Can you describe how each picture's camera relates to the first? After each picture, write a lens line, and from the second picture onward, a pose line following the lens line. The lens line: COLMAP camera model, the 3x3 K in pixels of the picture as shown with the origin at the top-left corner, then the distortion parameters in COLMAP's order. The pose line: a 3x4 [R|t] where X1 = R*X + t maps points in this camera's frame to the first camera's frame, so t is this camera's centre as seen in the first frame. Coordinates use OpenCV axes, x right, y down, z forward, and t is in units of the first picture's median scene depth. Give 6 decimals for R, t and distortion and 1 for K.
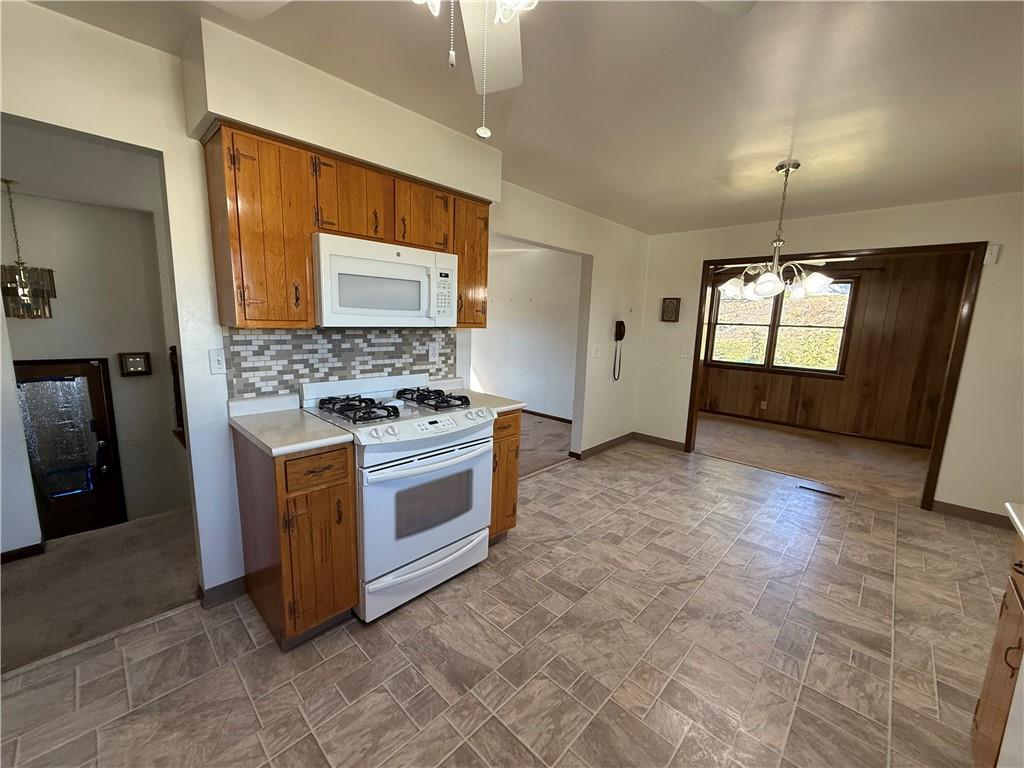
lens RADIAL K [[408.6, 0, 512.0], [0, 408.6, 384.0], [0, 0, 1]] dist [0.001609, 0.000225]
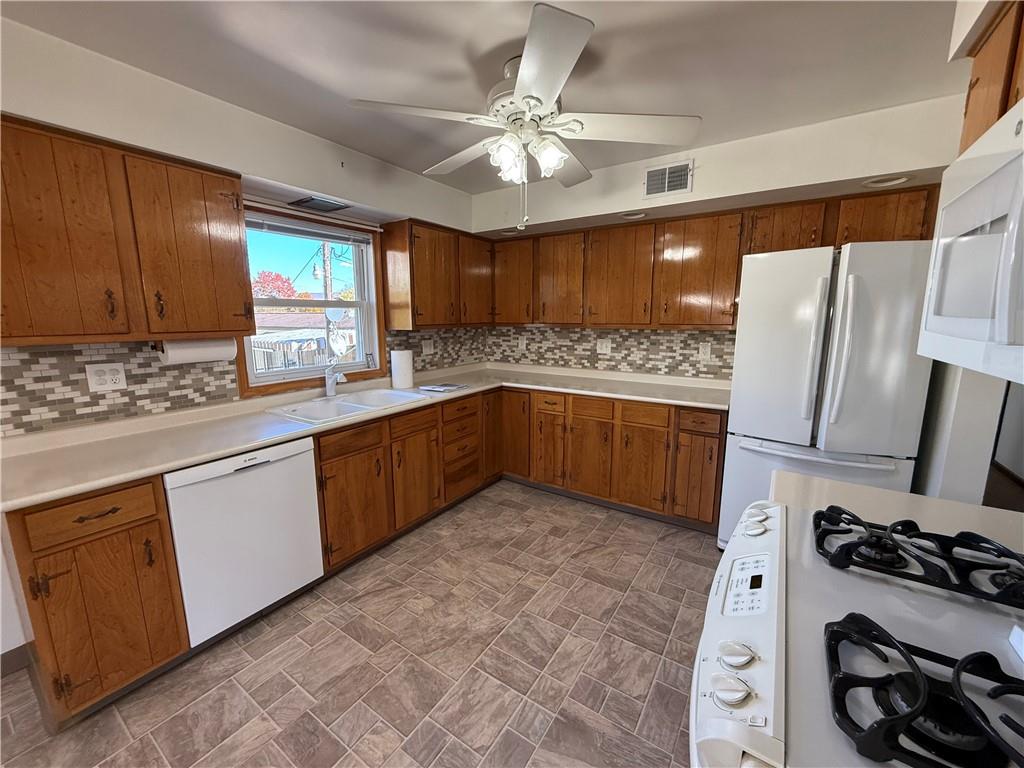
lens RADIAL K [[408.6, 0, 512.0], [0, 408.6, 384.0], [0, 0, 1]] dist [0.001609, 0.000225]
pose [[-0.984768, -0.001670, -0.173868, 0.127229], [-0.056940, 0.947914, 0.313396, -0.212895], [0.164288, 0.318522, -0.933570, 1.252111]]
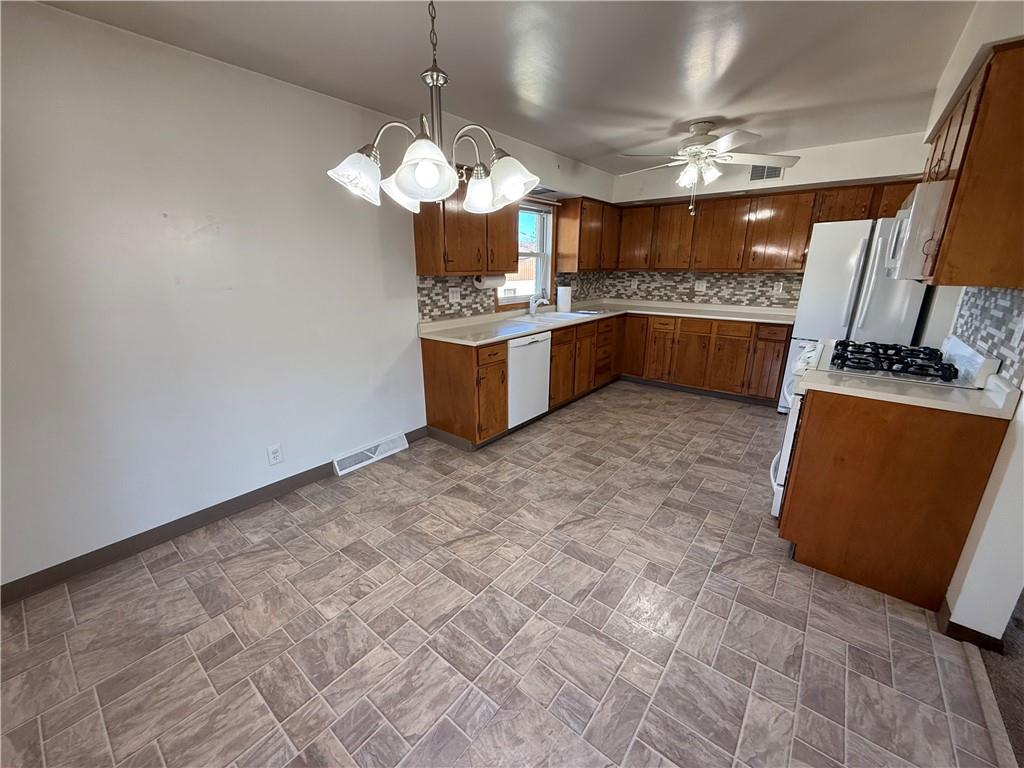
lens RADIAL K [[408.6, 0, 512.0], [0, 408.6, 384.0], [0, 0, 1]] dist [0.001609, 0.000225]
pose [[-0.995891, -0.007677, -0.090229, 0.765679], [-0.045608, 0.903316, 0.426544, -0.299692], [0.078231, 0.428907, -0.899955, 1.988417]]
